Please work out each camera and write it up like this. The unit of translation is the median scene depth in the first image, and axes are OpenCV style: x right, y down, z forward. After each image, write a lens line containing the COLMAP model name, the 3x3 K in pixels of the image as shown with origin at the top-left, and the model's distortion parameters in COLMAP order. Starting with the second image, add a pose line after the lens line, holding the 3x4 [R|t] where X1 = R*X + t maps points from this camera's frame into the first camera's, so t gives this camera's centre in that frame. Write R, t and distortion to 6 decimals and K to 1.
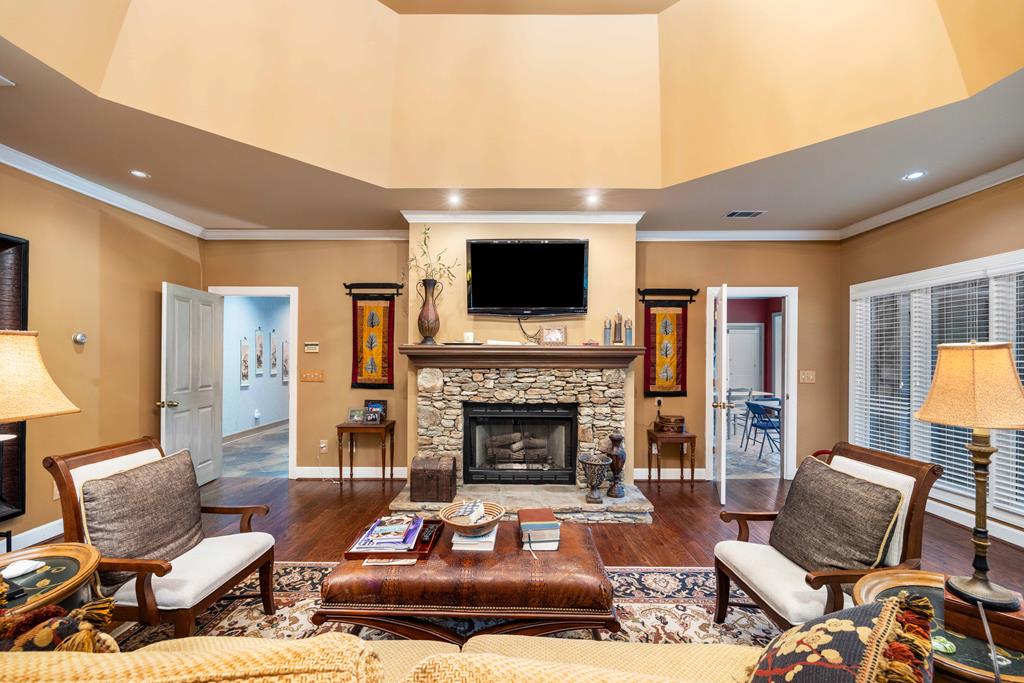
lens RADIAL K [[413.7, 0, 511.0], [0, 413.7, 351.8], [0, 0, 1]] dist [-0.002619, 0.000045]
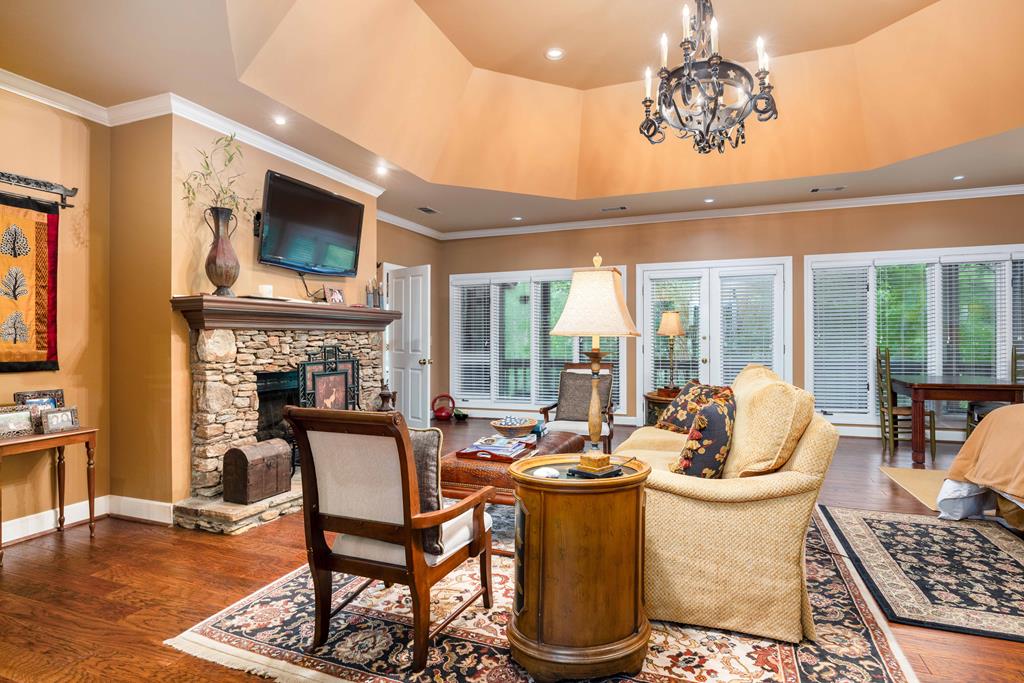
lens RADIAL K [[534.7, 0, 513.1], [0, 534.7, 338.2], [0, 0, 1]] dist [-0.004632, -0.001864]
pose [[0.351700, -0.004500, 0.936102, -0.895450], [0.000738, 0.999989, 0.004530, 0.051048], [-0.936112, -0.000903, 0.351700, 0.189468]]
